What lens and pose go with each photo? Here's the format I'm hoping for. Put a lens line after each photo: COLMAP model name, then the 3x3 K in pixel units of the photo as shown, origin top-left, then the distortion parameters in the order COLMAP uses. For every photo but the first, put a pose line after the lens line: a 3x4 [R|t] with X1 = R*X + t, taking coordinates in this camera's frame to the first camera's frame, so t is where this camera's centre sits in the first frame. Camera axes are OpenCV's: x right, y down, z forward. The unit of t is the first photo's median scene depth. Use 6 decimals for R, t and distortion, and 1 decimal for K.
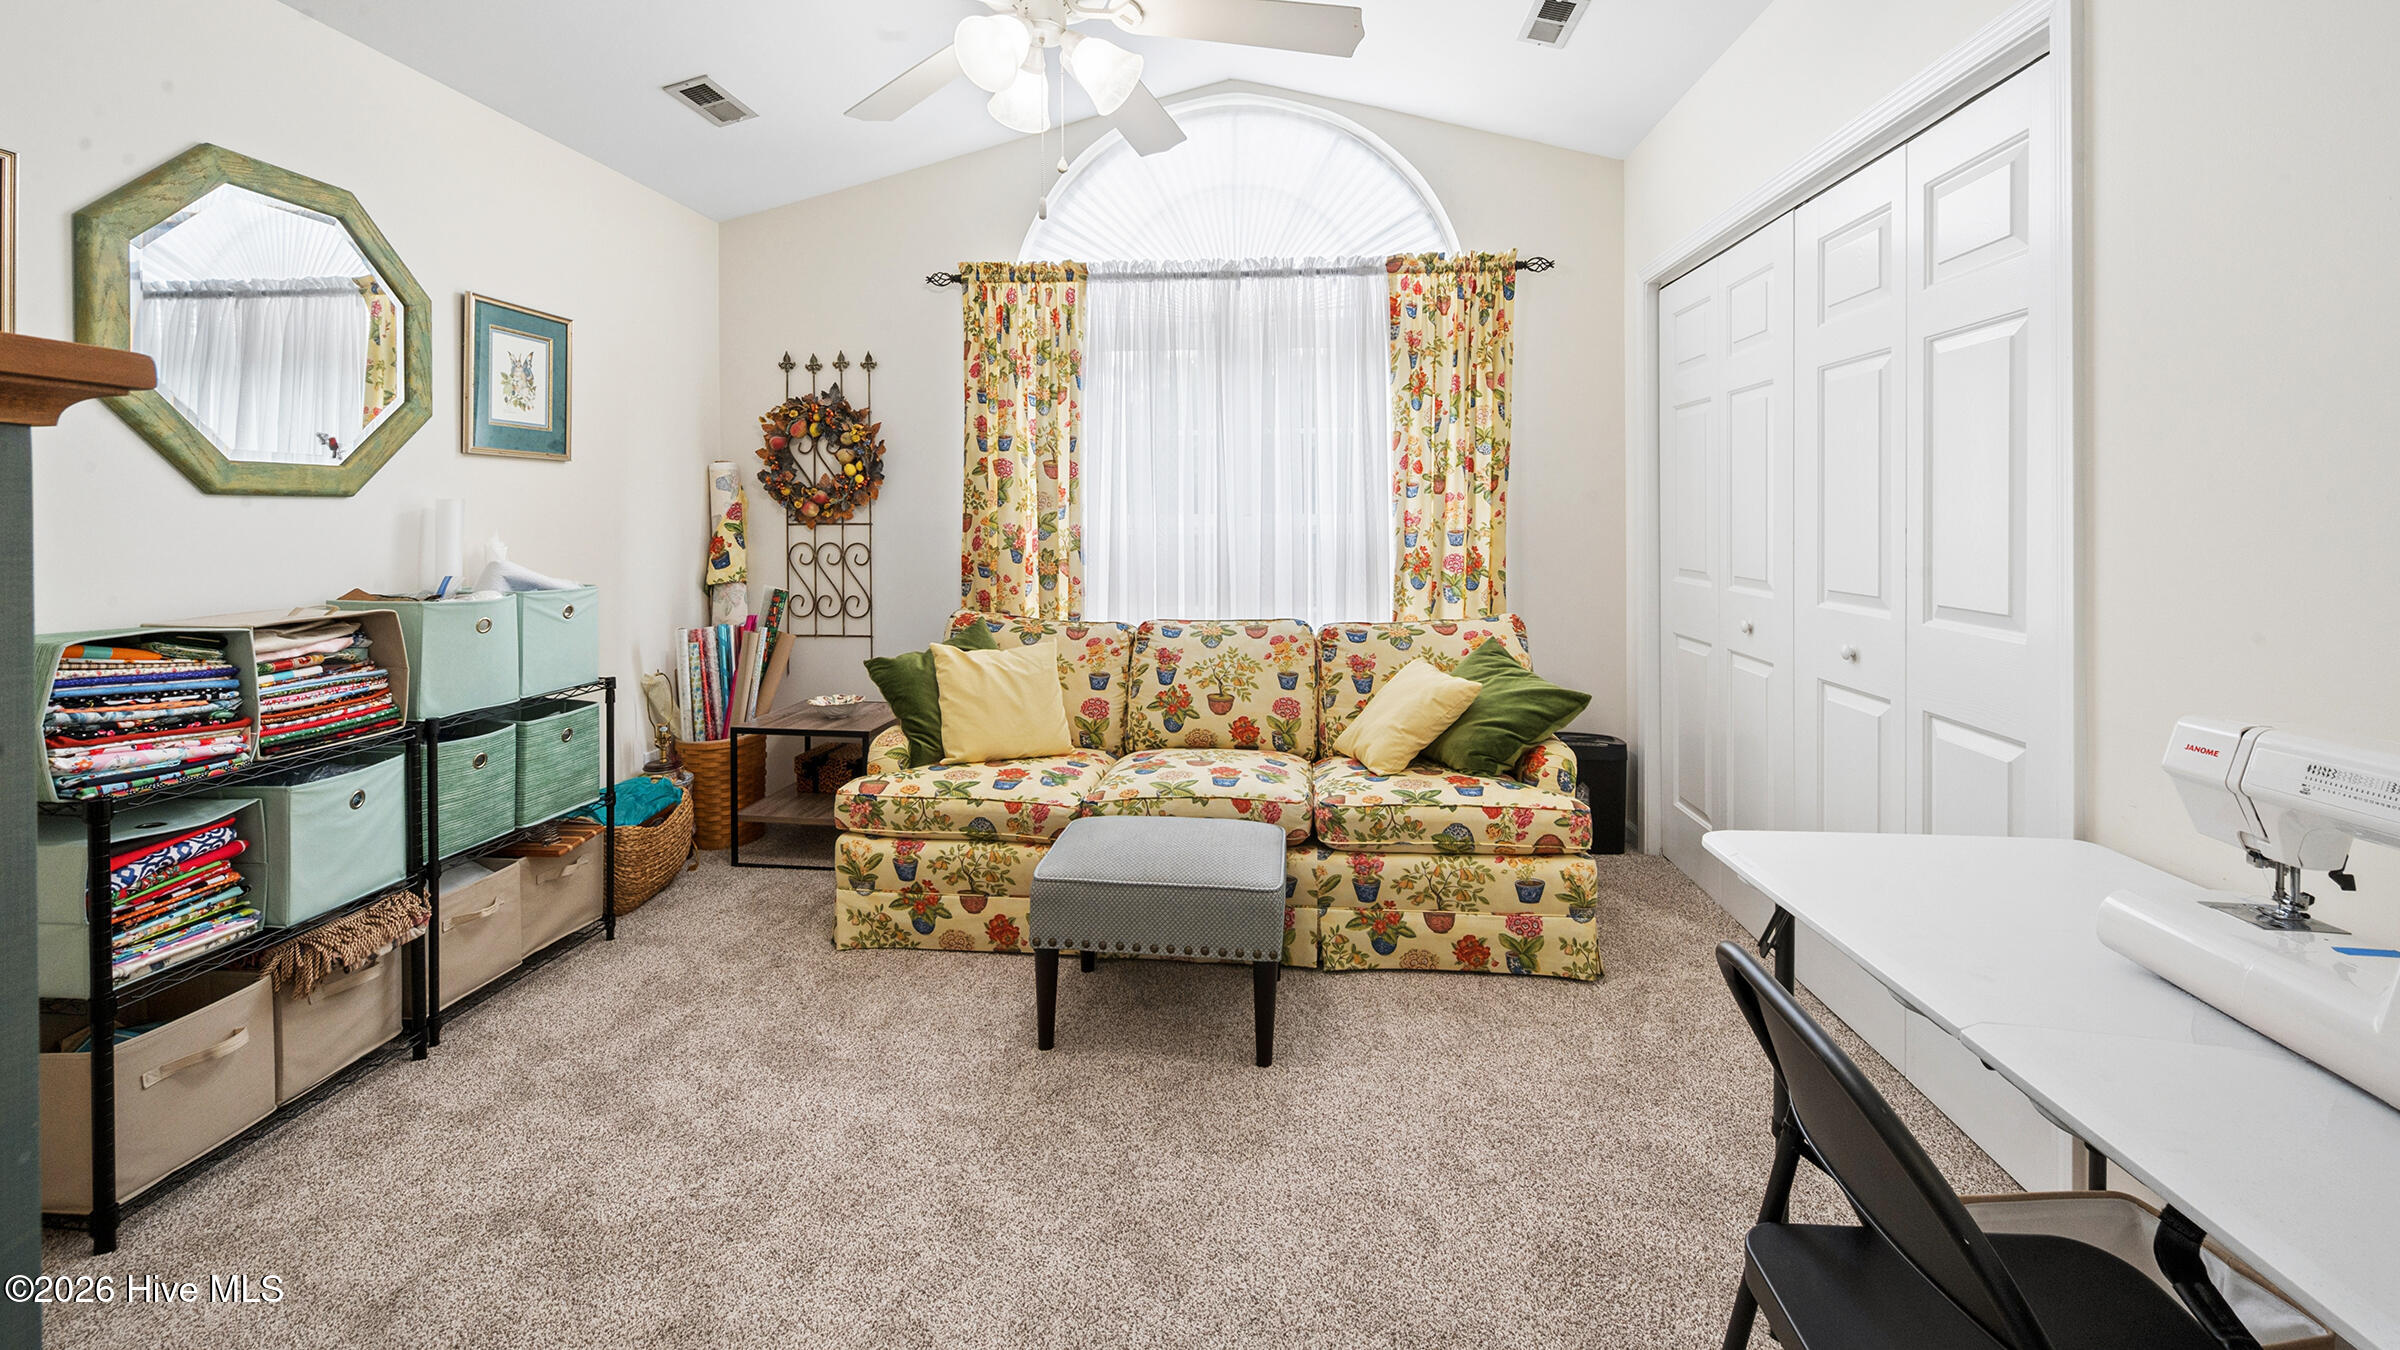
lens RADIAL K [[955.5, 0, 1199.2], [0, 955.5, 518.9], [0, 0, 1]] dist [0.001605, 0.000077]
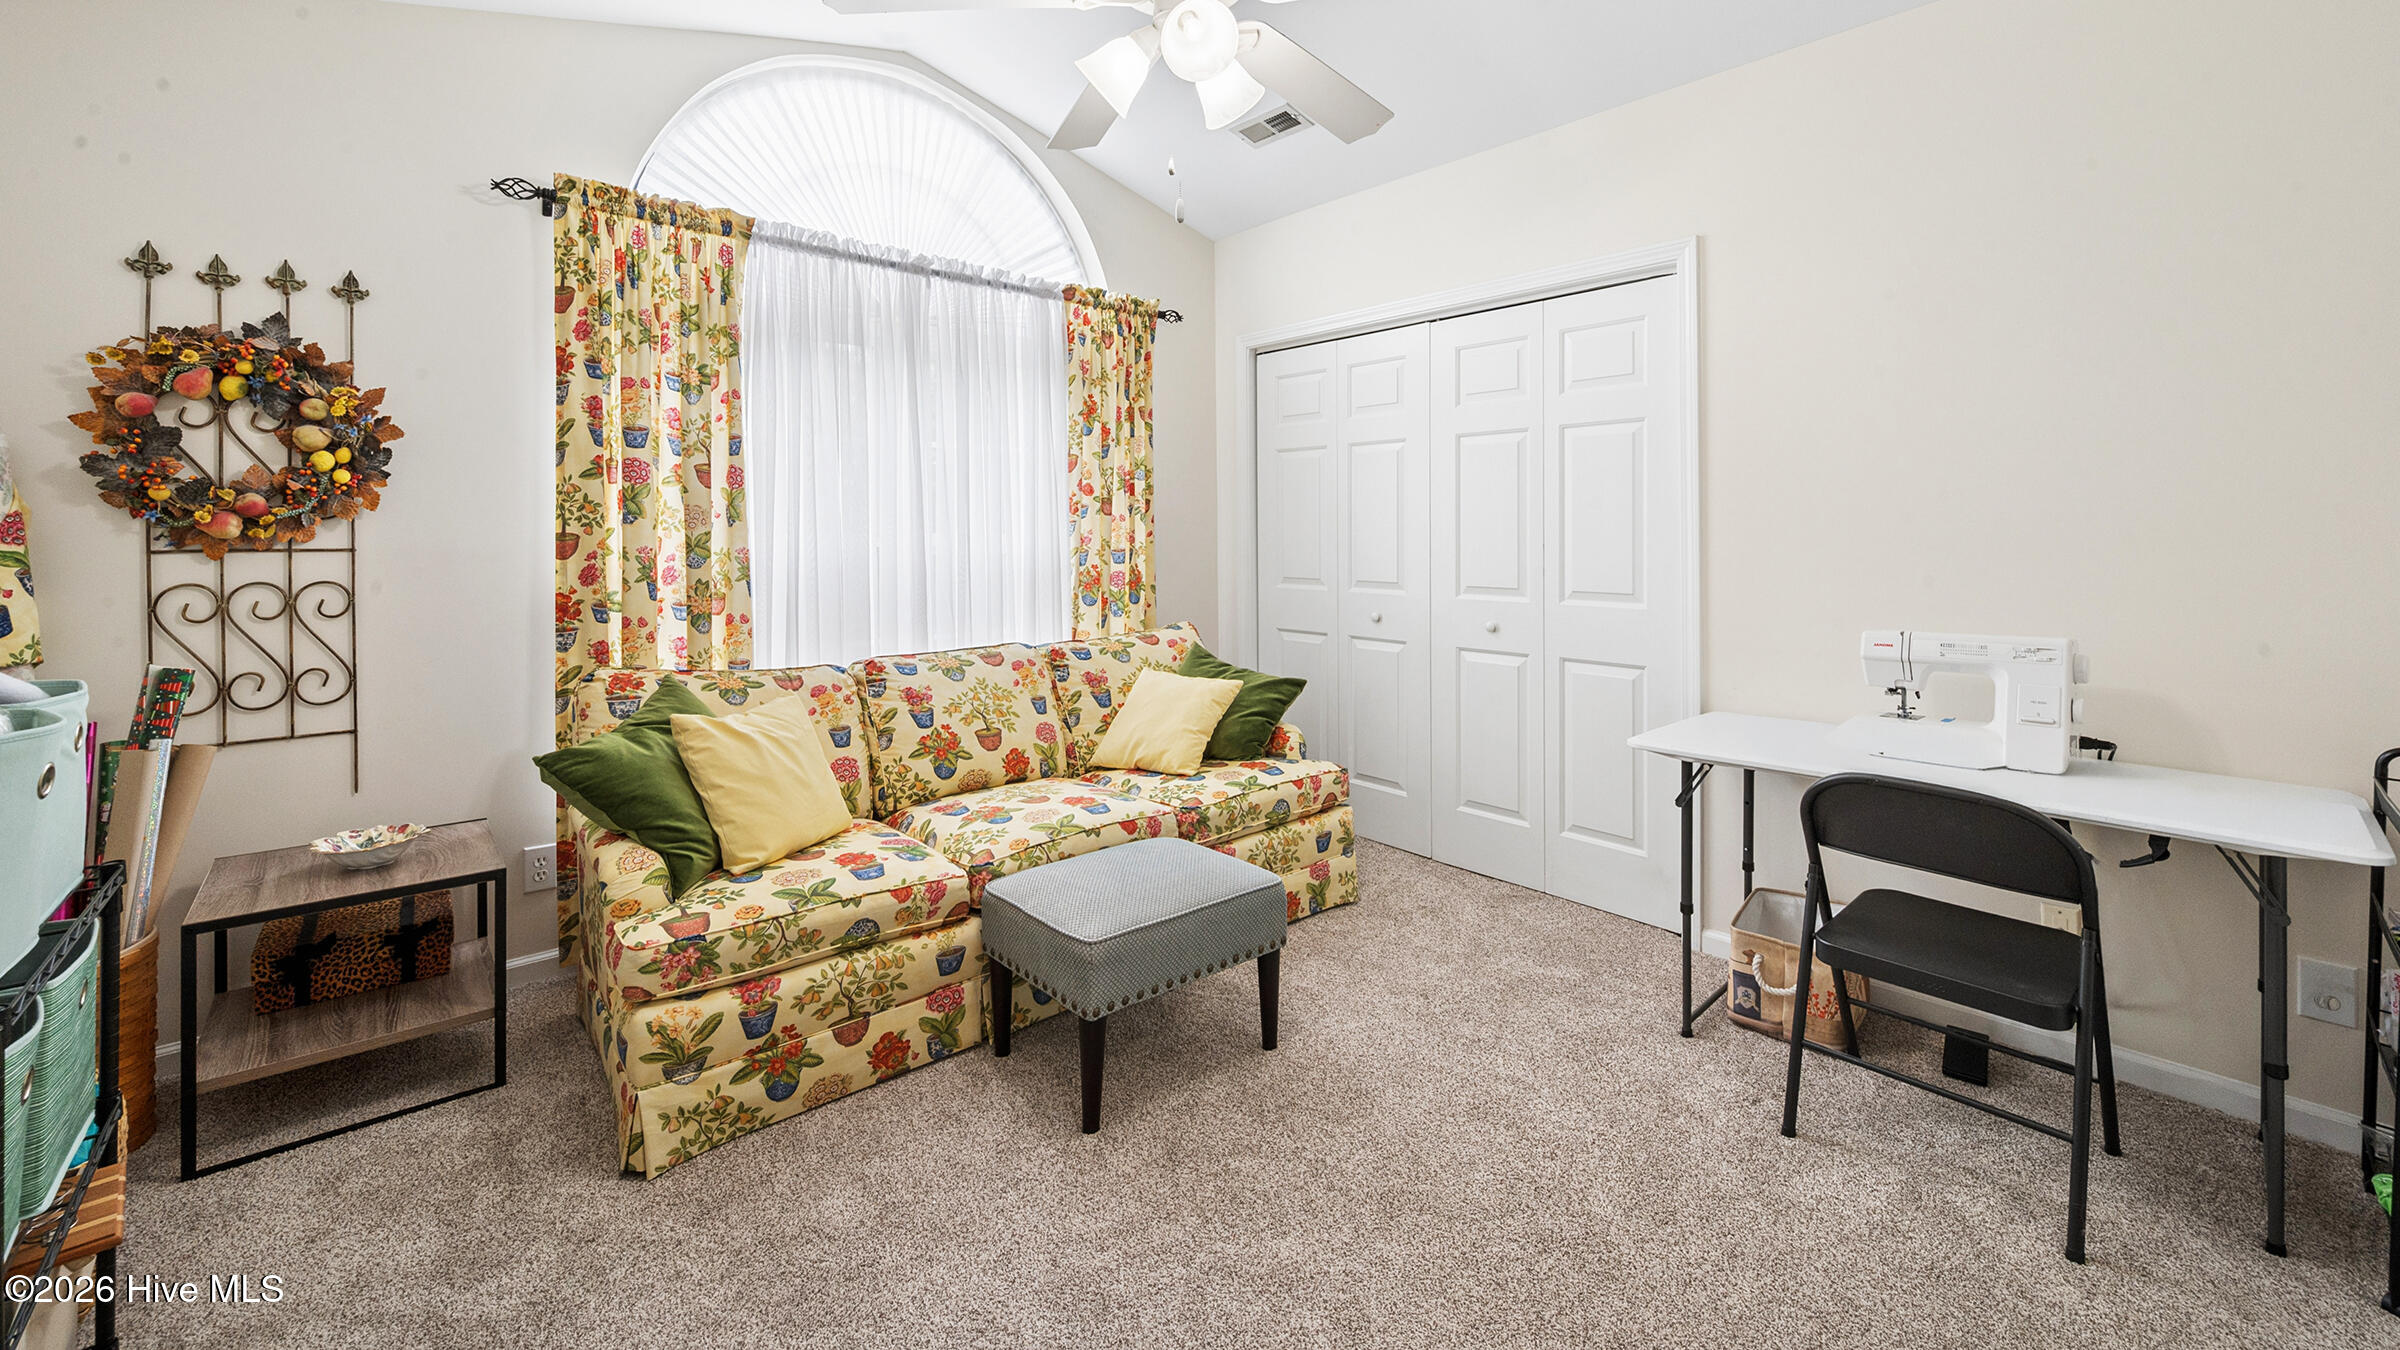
lens RADIAL K [[962.5, 0, 1203.0], [0, 962.5, 529.9], [0, 0, 1]] dist [-0.000577, 0.000623]
pose [[0.681113, 0.003718, 0.732169, -0.498755], [0.002497, 0.999969, -0.007401, -0.001785], [-0.732174, 0.006869, 0.681083, 0.202040]]
